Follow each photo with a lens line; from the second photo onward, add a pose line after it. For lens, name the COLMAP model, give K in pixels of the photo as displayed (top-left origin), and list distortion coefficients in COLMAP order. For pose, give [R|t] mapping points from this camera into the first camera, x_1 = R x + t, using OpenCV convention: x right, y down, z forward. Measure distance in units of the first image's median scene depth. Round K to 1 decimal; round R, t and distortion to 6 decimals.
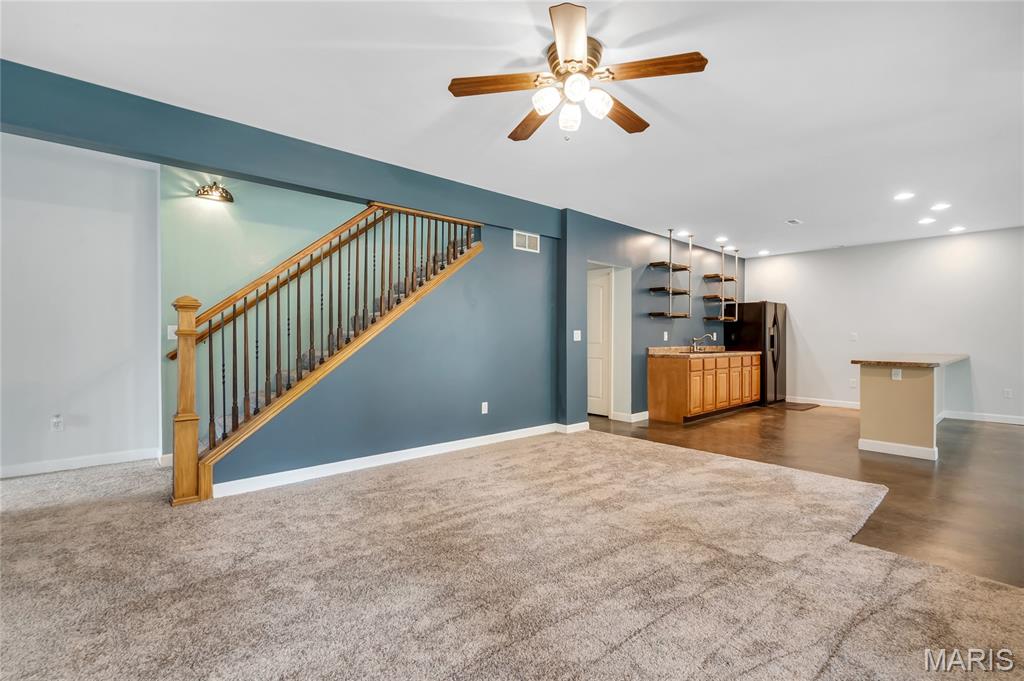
lens RADIAL K [[473.2, 0, 514.9], [0, 473.2, 343.4], [0, 0, 1]] dist [-0.004846, -0.000655]
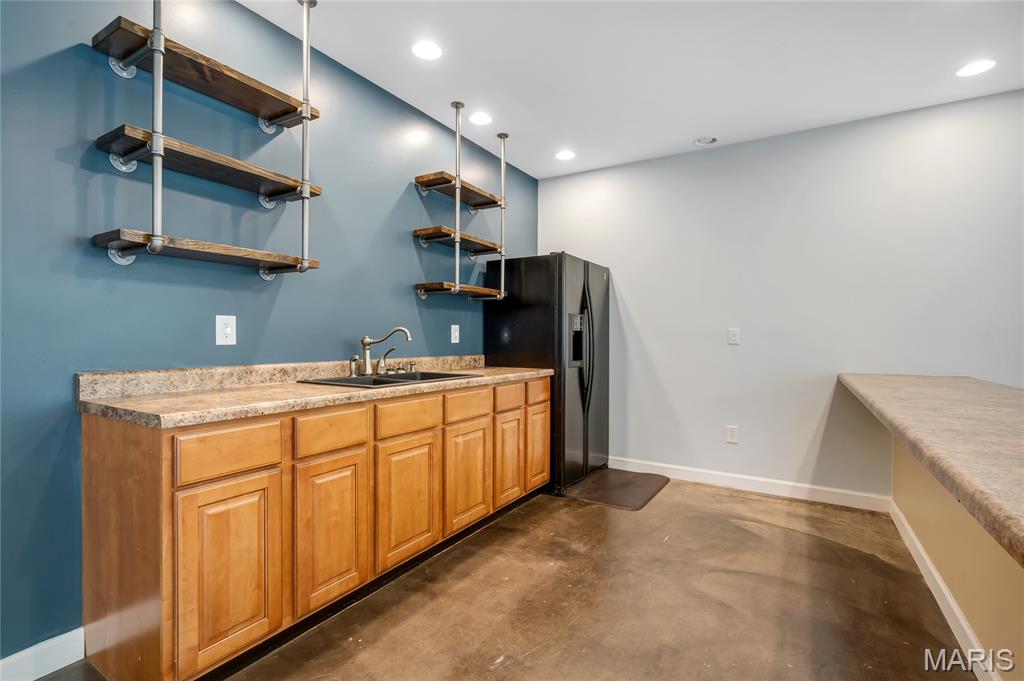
lens RADIAL K [[473.2, 0, 511.7], [0, 473.2, 337.9], [0, 0, 1]] dist [-0.004846, -0.000655]
pose [[0.962794, 0.007521, 0.270130, 0.372885], [-0.006416, 0.999967, -0.004974, -0.009053], [-0.270159, 0.003056, 0.962811, 0.600419]]
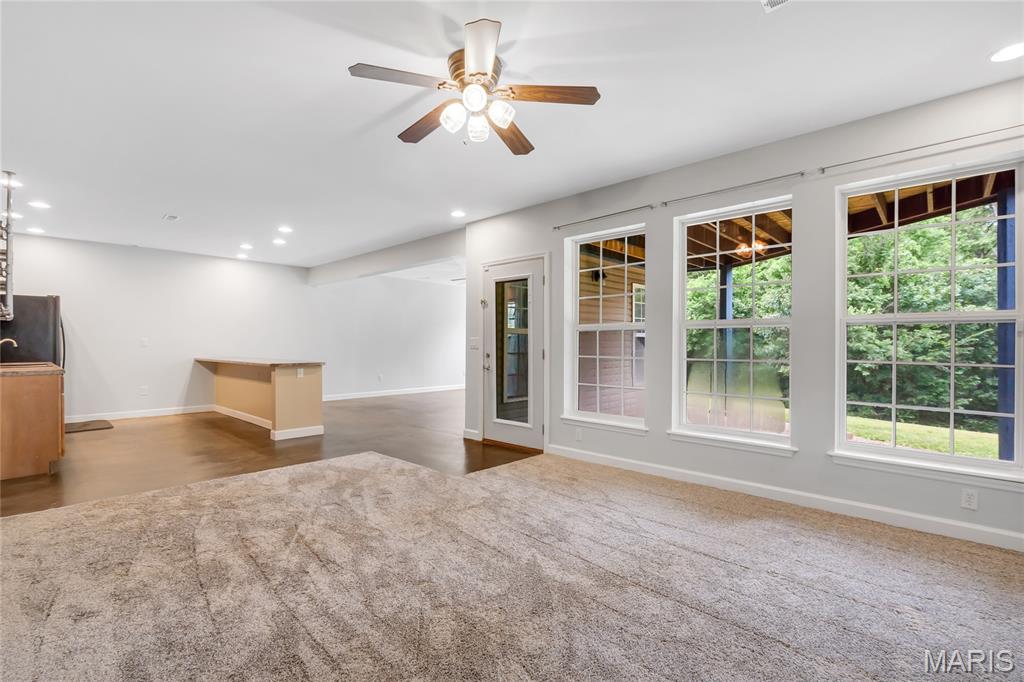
lens RADIAL K [[473.2, 0, 511.0], [0, 473.2, 342.9], [0, 0, 1]] dist [-0.004846, -0.000655]
pose [[-0.074050, -0.002808, 0.997251, -0.287604], [0.015691, 0.999869, 0.003981, -0.005225], [-0.997131, 0.015942, -0.073996, 0.326369]]
